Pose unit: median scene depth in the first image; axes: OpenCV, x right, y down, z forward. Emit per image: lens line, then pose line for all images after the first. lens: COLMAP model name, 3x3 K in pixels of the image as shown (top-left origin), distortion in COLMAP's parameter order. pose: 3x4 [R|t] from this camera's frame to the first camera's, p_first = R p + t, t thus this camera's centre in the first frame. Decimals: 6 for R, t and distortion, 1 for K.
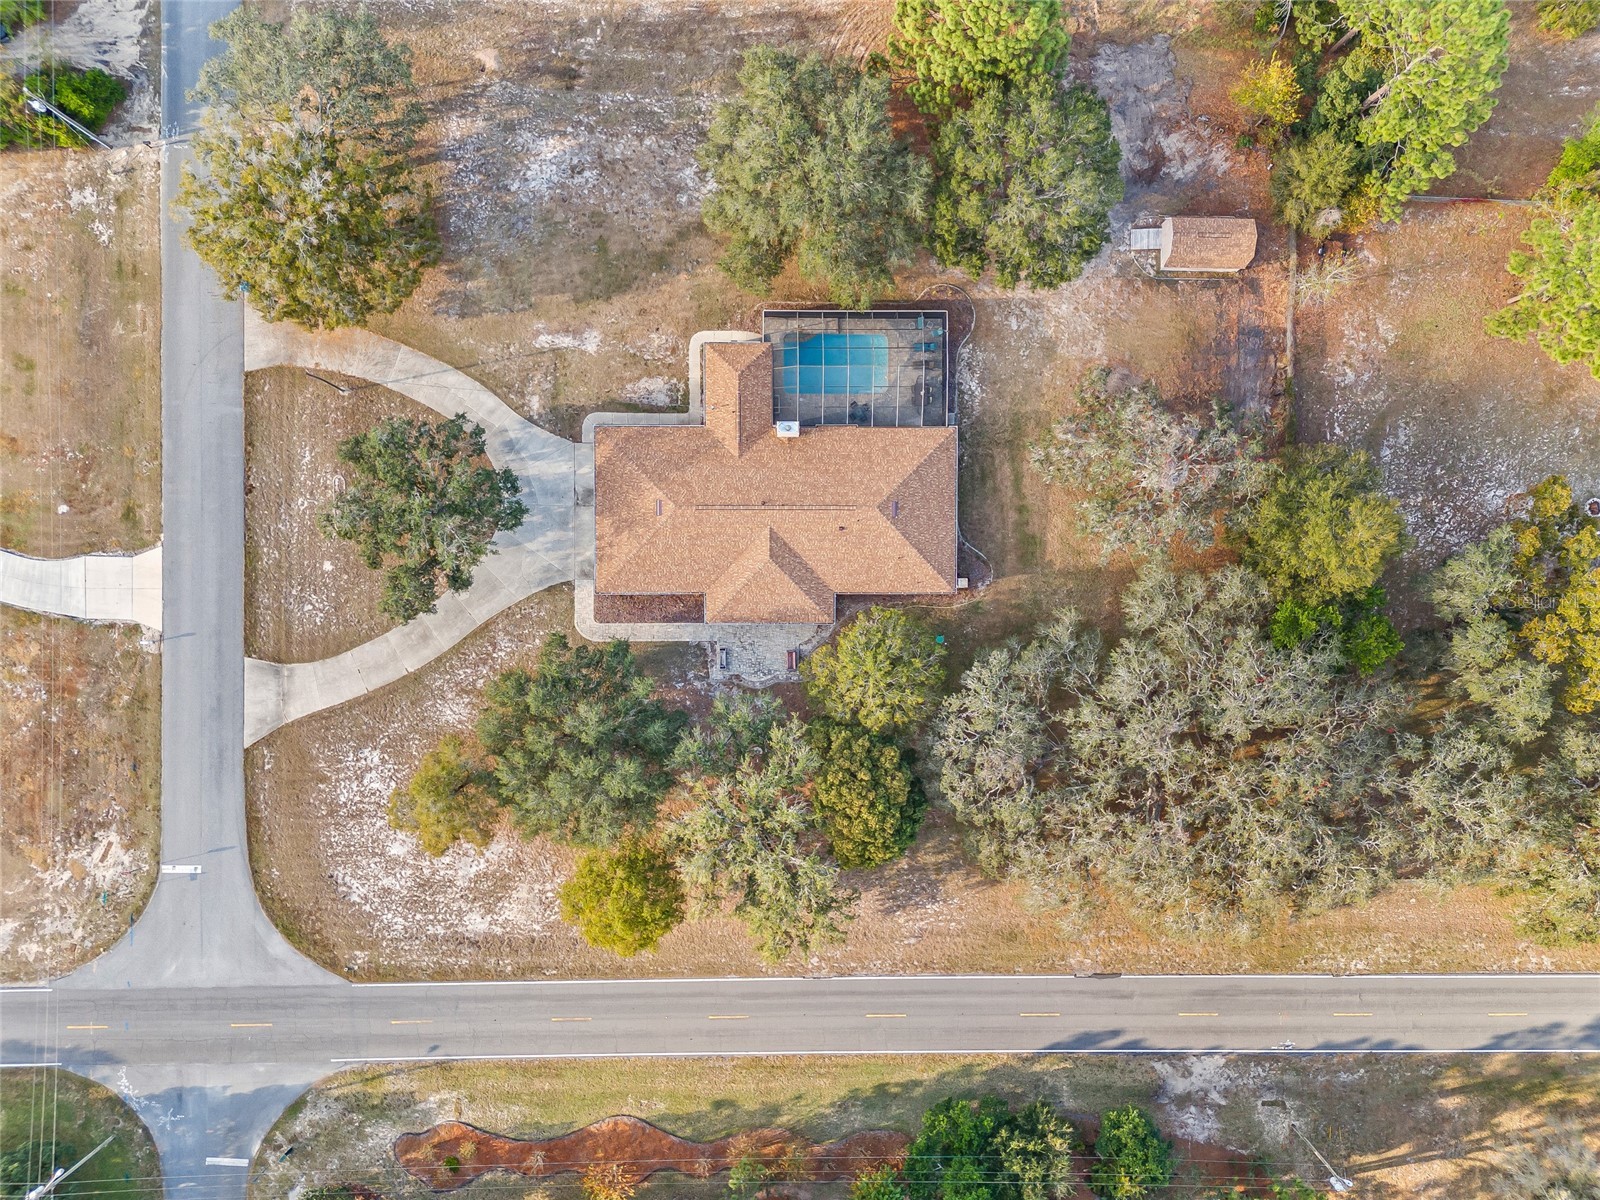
lens RADIAL K [[1192.7, 0, 812.3], [0, 1192.7, 595.5], [0, 0, 1]] dist [0.056853, -0.054337]
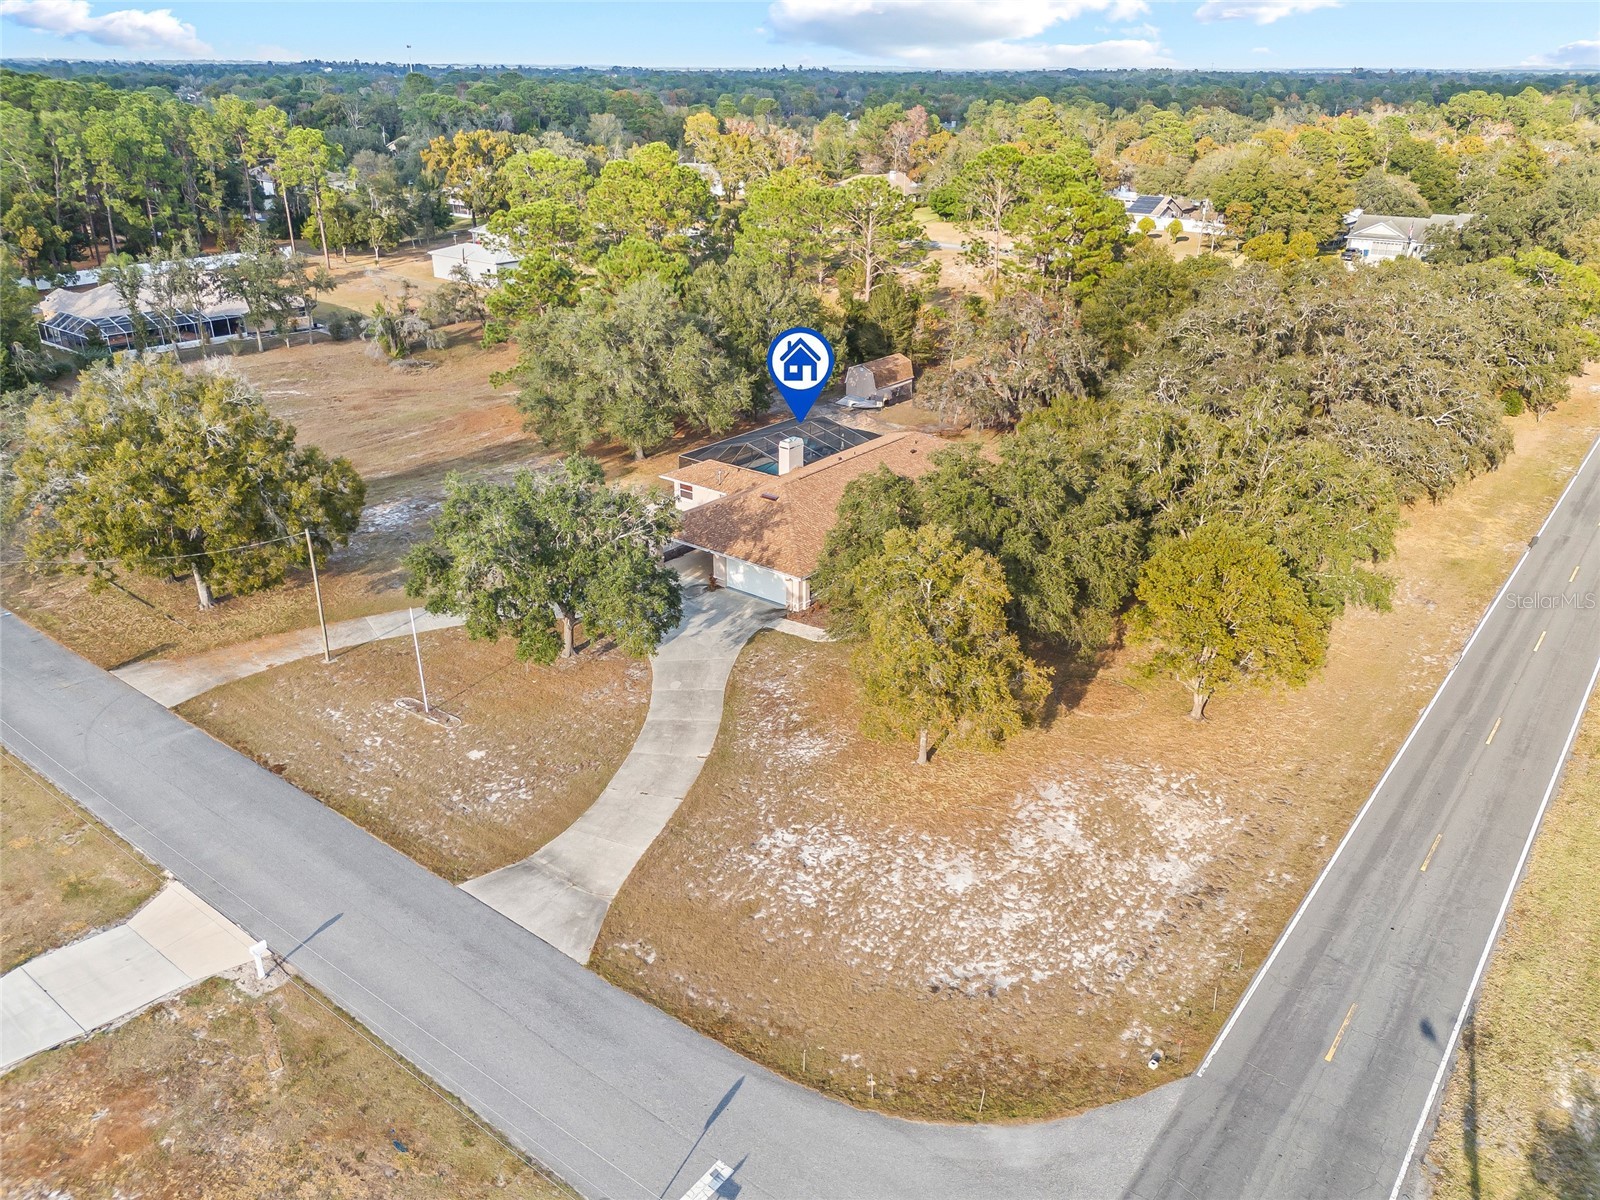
lens RADIAL K [[1192.7, 0, 812.3], [0, 1192.7, 595.5], [0, 0, 1]] dist [0.056853, -0.054337]
pose [[0.610437, -0.338074, 0.716291, -0.689056], [0.791870, 0.240399, -0.561383, 0.407581], [0.017593, 0.909898, 0.414459, 0.692062]]
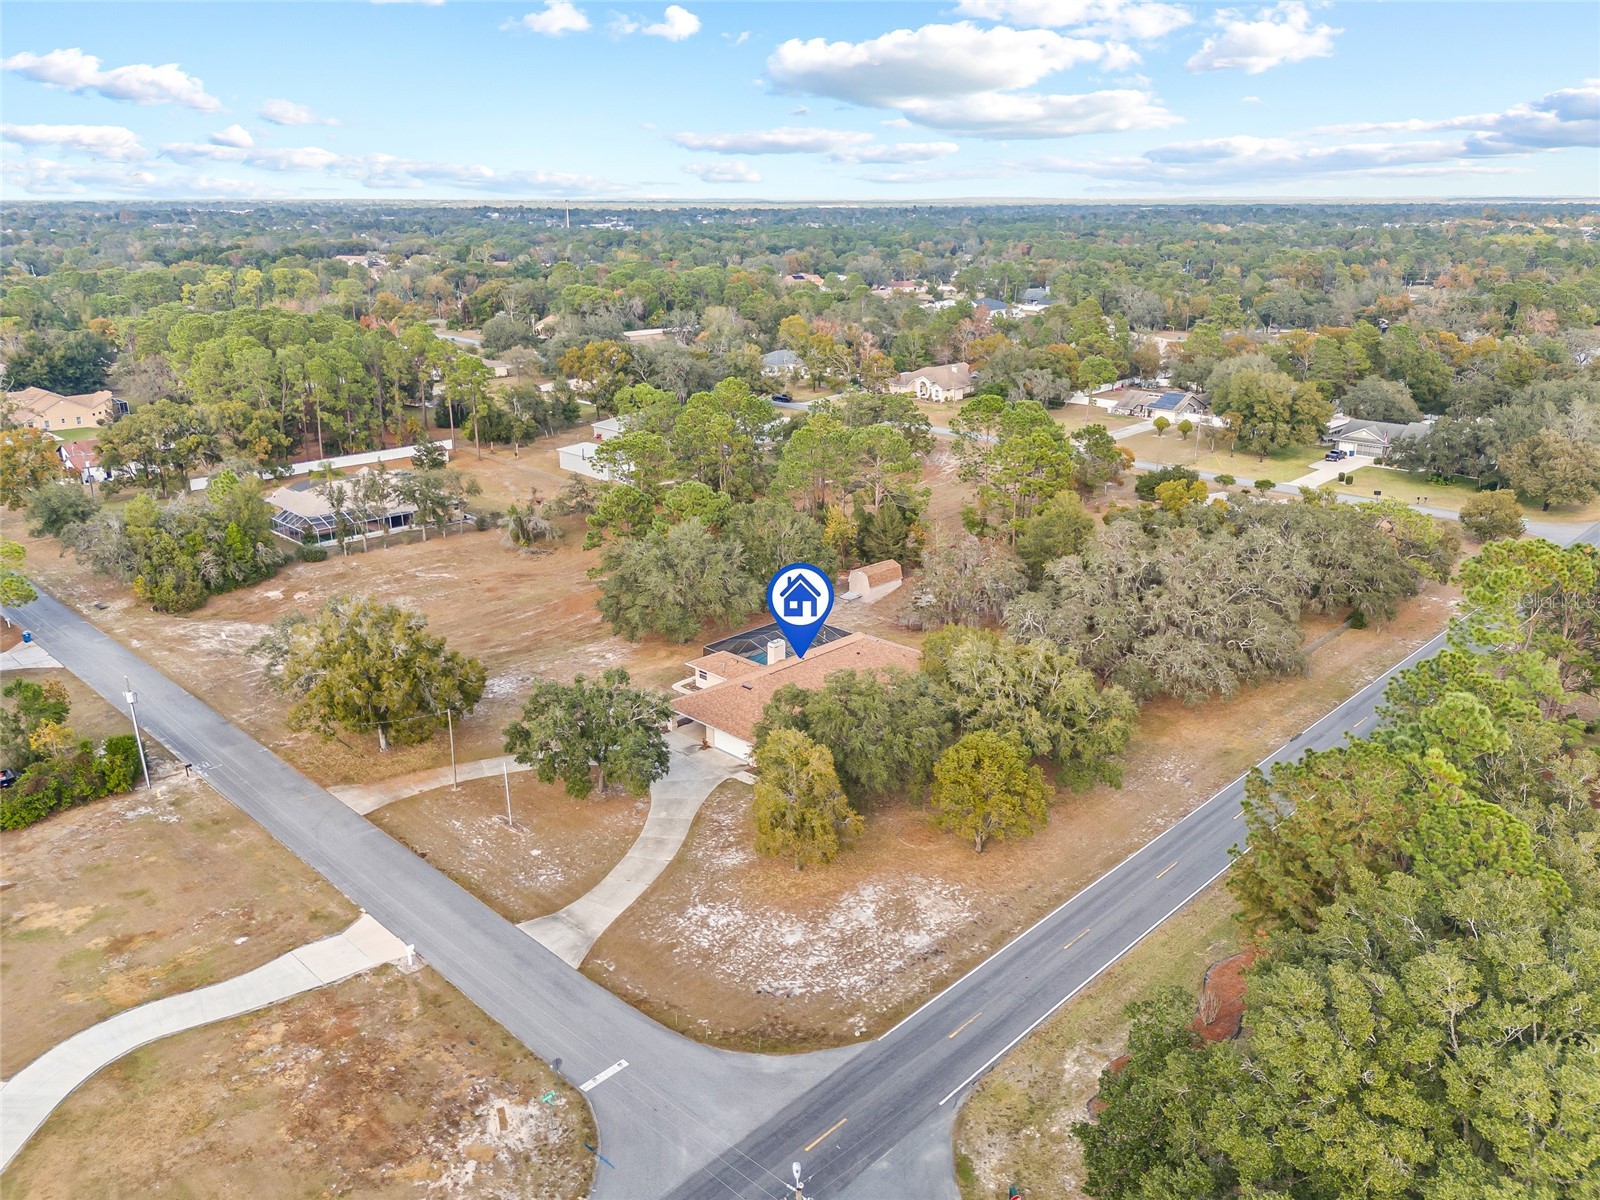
lens RADIAL K [[1192.7, 0, 812.3], [0, 1192.7, 595.5], [0, 0, 1]] dist [0.056853, -0.054337]
pose [[0.691061, -0.249436, 0.678392, -0.851927], [0.722390, 0.206882, -0.659813, 0.732561], [0.024234, 0.946035, 0.323158, 0.493295]]
